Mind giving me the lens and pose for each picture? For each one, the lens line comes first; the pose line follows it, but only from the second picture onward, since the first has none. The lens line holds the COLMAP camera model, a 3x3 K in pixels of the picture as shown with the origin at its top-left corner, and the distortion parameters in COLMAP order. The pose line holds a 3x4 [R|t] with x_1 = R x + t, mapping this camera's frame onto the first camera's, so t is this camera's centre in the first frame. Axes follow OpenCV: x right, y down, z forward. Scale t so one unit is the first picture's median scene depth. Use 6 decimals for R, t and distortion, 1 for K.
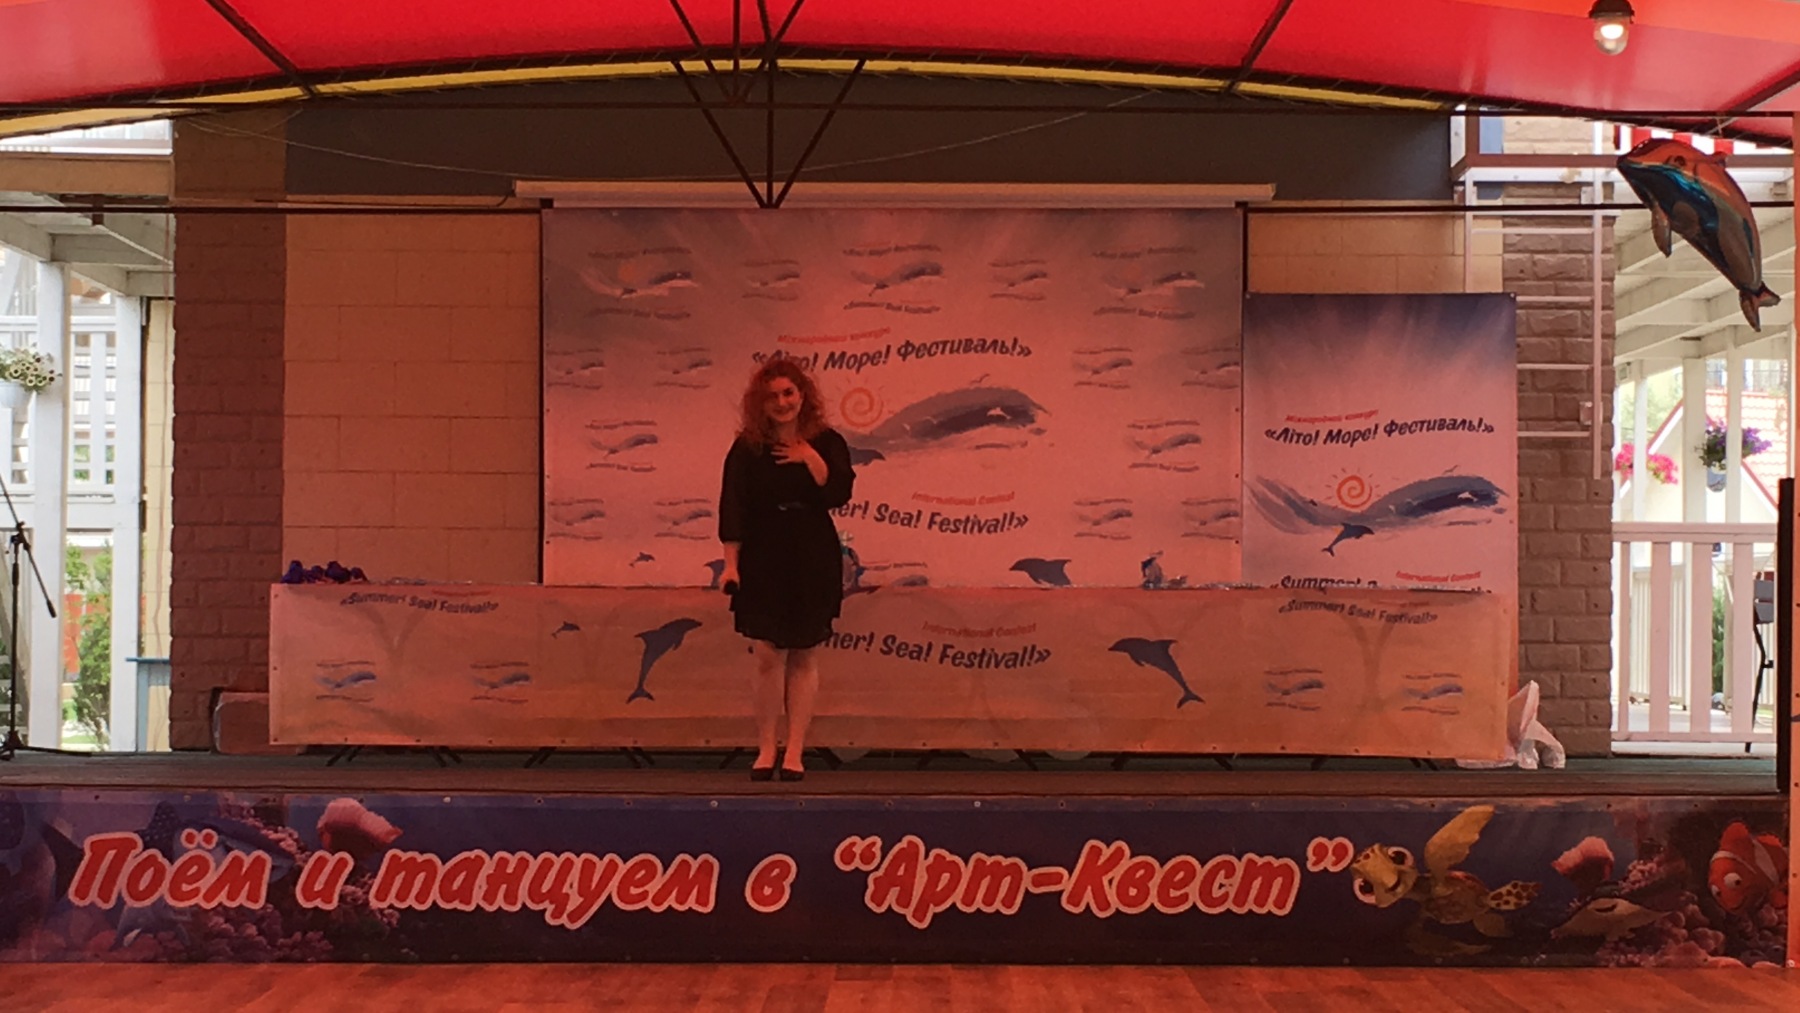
lens RADIAL K [[3877.8, 0, 900.0], [0, 3877.8, 506.5], [0, 0, 1]] dist [0.081729, -0.403260]
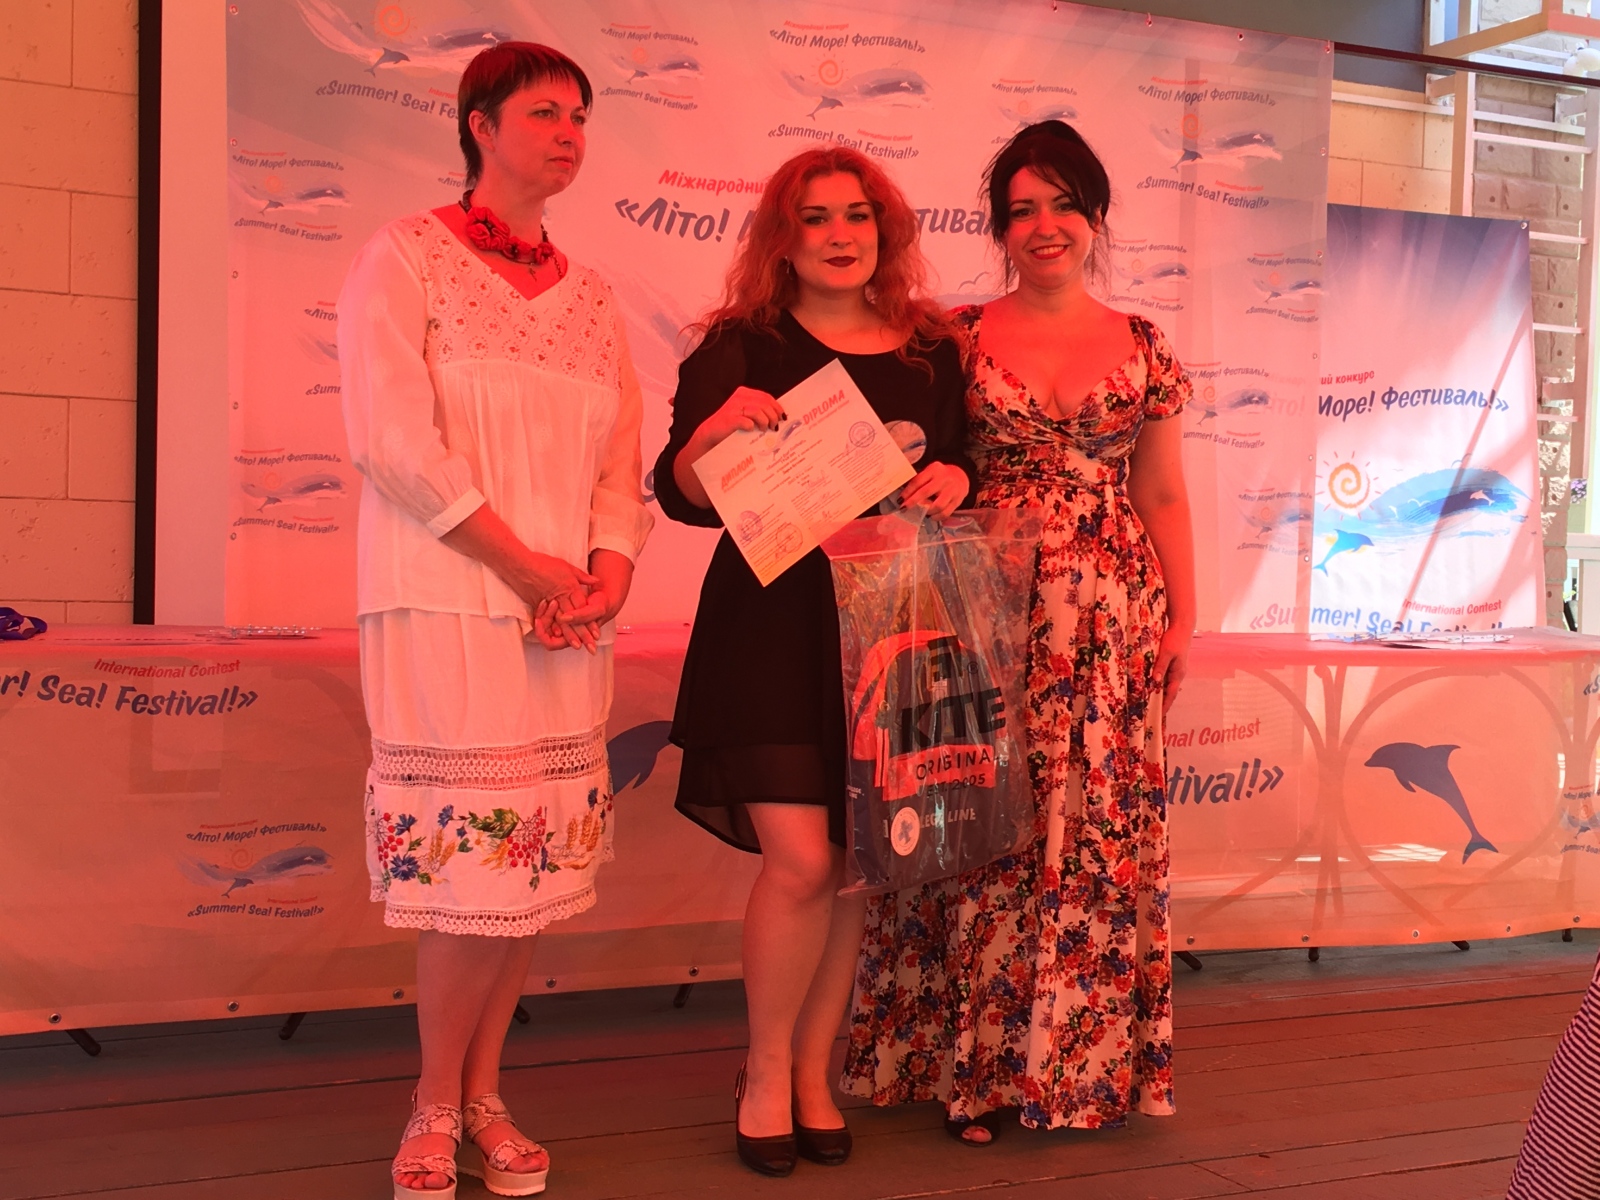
lens RADIAL K [[2259.3, 0, 898.2], [0, 2259.3, 549.6], [0, 0, 1]] dist [0.032528, -0.001044]
pose [[0.875581, 0.016641, 0.482785, -0.165373], [-0.033323, 0.999106, 0.025997, -0.000194], [-0.481921, -0.038850, 0.875353, 0.746760]]
